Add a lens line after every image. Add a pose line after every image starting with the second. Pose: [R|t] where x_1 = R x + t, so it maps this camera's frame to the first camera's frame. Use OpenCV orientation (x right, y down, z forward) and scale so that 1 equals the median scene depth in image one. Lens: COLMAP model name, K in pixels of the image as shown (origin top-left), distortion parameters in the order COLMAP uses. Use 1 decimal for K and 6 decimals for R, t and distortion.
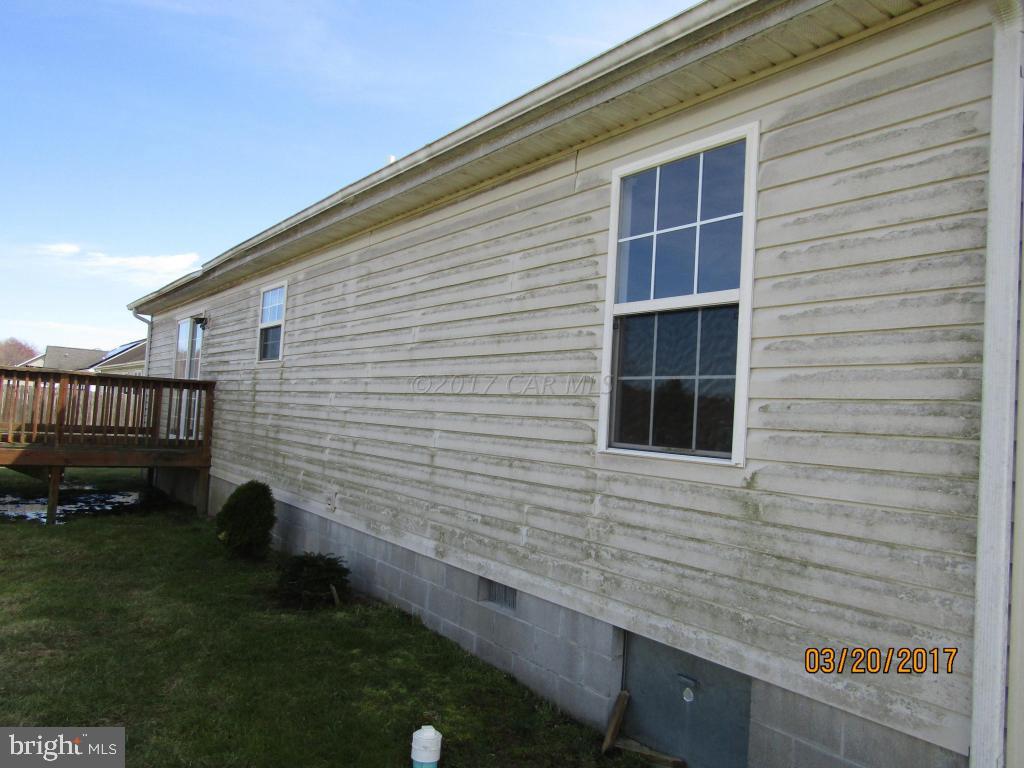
lens RADIAL K [[722.2, 0, 513.5], [0, 722.2, 392.7], [0, 0, 1]] dist [0.009388, 0.000501]
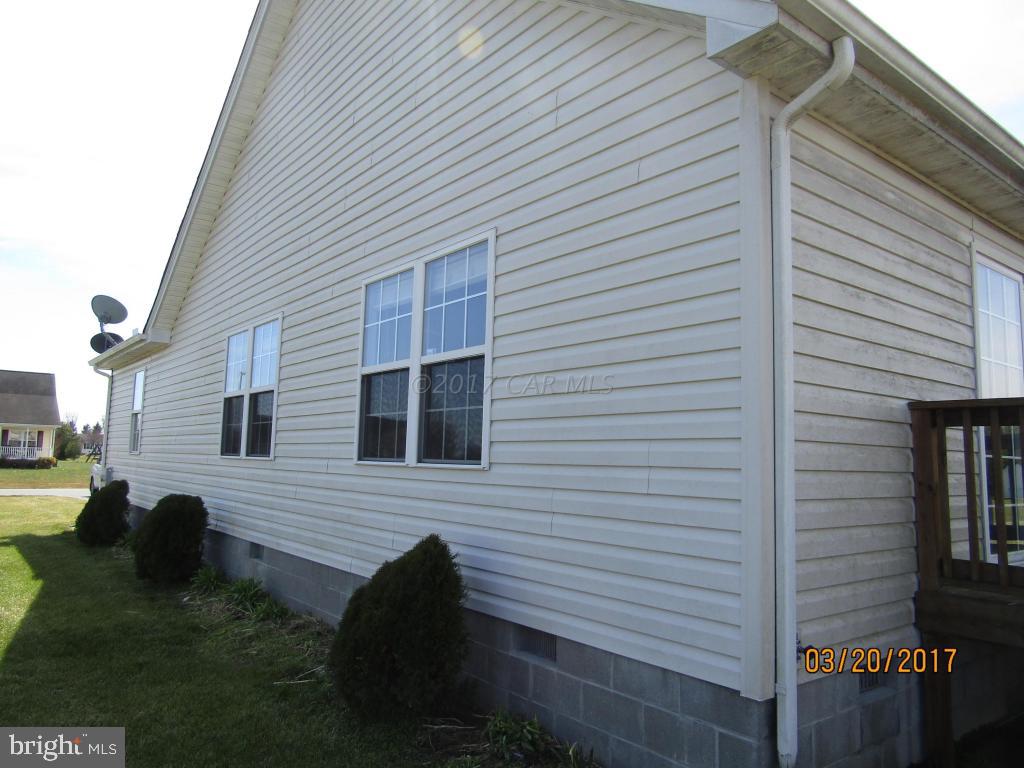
lens RADIAL K [[722.2, 0, 511.0], [0, 722.2, 376.5], [0, 0, 1]] dist [0.009388, 0.000501]
pose [[0.997794, -0.060325, 0.027708, 0.313939], [0.061849, 0.996405, -0.057895, 0.004446], [-0.024116, 0.059481, 0.997938, -0.416045]]
